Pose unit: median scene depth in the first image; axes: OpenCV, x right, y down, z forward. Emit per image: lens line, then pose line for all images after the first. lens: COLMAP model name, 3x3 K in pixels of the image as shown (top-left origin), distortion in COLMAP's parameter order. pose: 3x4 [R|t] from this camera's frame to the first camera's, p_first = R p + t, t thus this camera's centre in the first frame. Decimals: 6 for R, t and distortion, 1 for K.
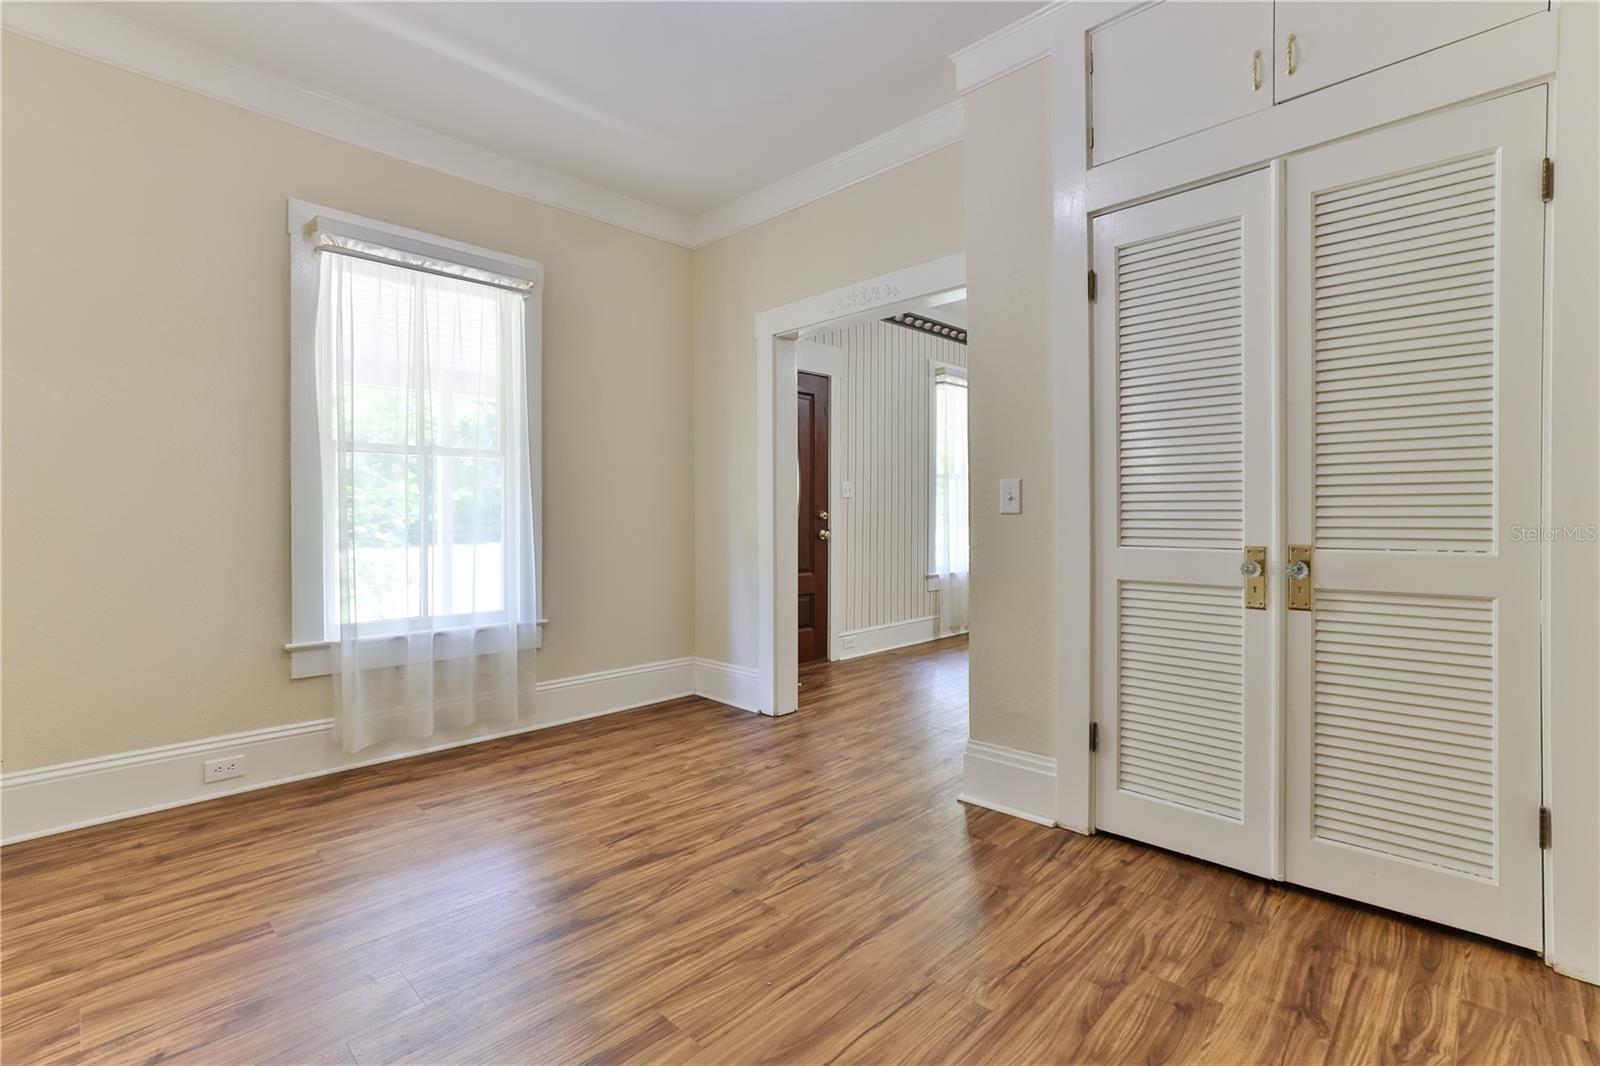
lens RADIAL K [[735.0, 0, 810.5], [0, 735.0, 518.5], [0, 0, 1]] dist [-0.014074, 0.011016]
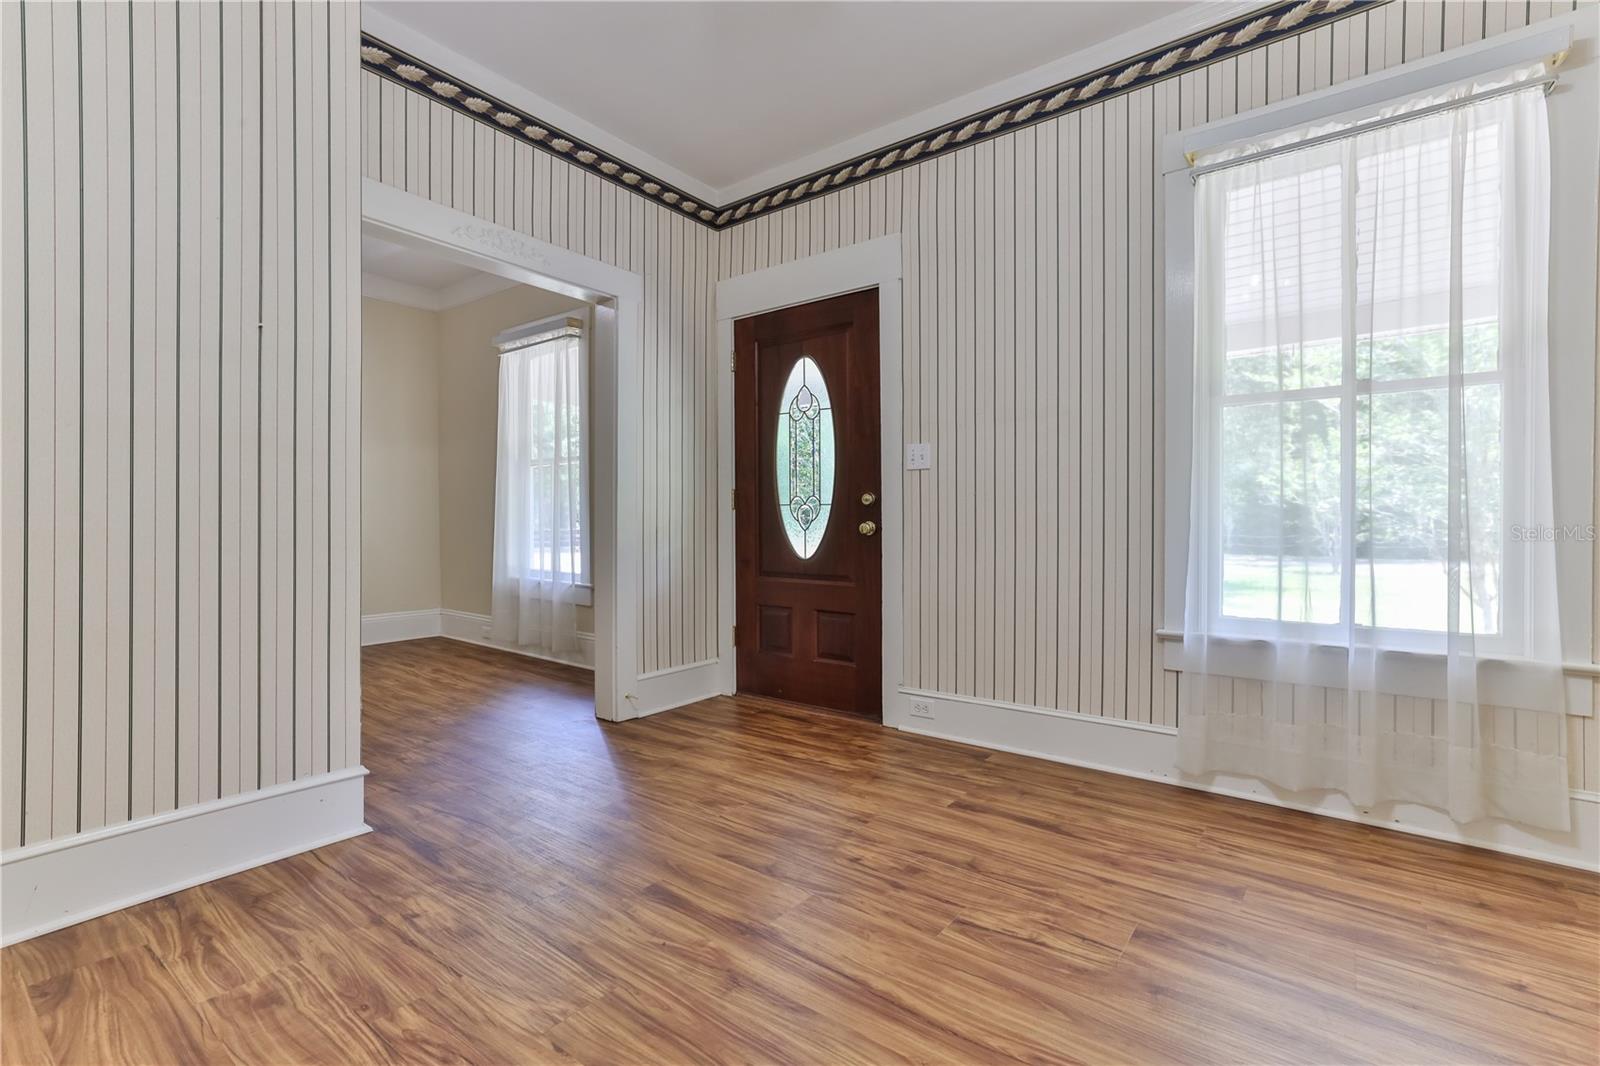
lens RADIAL K [[735.0, 0, 810.5], [0, 735.0, 518.5], [0, 0, 1]] dist [-0.014074, 0.011016]
pose [[0.119260, 0.009991, -0.992813, 0.660539], [-0.002143, 0.999950, 0.009806, 0.006446], [0.992861, 0.000958, 0.119275, 0.858900]]
